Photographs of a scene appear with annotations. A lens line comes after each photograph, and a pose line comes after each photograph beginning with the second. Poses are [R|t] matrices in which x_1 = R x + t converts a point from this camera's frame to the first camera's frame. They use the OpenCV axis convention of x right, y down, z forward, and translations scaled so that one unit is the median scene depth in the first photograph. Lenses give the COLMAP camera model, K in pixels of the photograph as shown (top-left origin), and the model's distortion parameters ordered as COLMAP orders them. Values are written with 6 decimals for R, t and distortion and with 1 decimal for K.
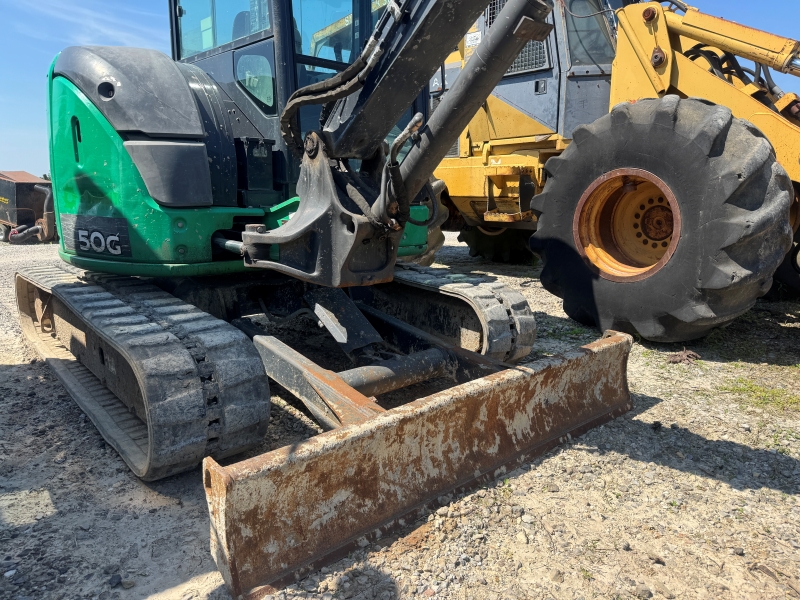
lens RADIAL K [[566.3, 0, 404.2], [0, 566.3, 299.3], [0, 0, 1]] dist [0.059543, -0.083755]
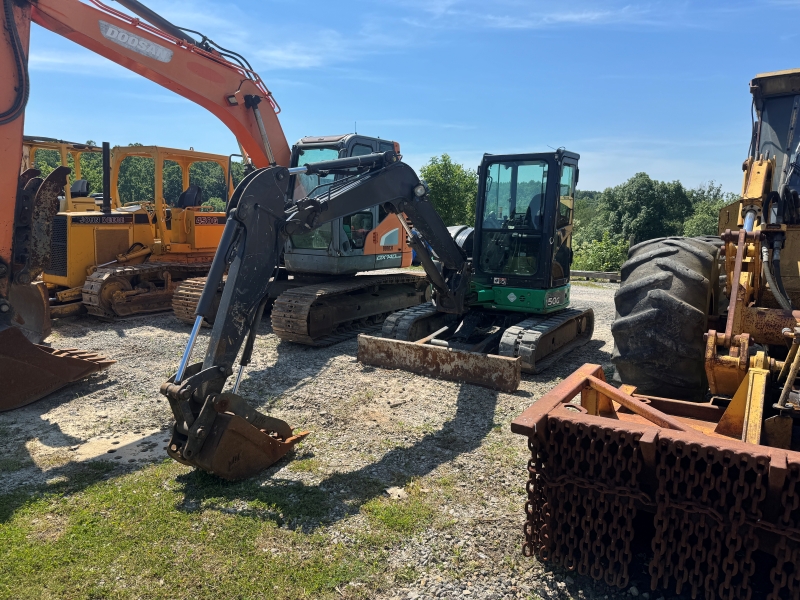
lens RADIAL K [[557.0, 0, 395.3], [0, 557.0, 307.2], [0, 0, 1]] dist [0.095116, -0.145267]
pose [[0.260419, 0.145756, -0.954430, 2.323714], [-0.205030, 0.974341, 0.092854, -0.235598], [0.943475, 0.171505, 0.283622, -0.061186]]
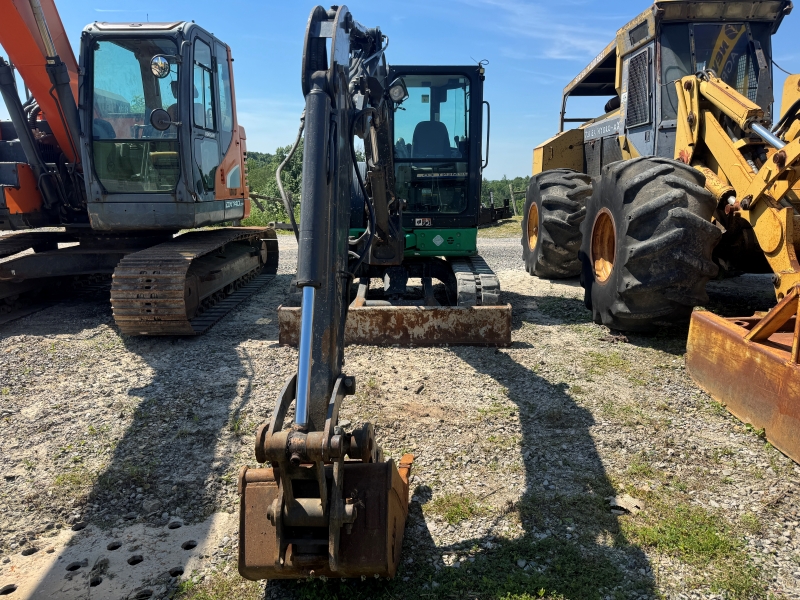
lens RADIAL K [[557.0, 0, 395.3], [0, 557.0, 307.2], [0, 0, 1]] dist [0.095116, -0.145267]
pose [[0.742737, 0.131919, -0.656460, 1.331484], [-0.121590, 0.990673, 0.061511, 0.001035], [0.658451, 0.034133, 0.751849, -0.601734]]
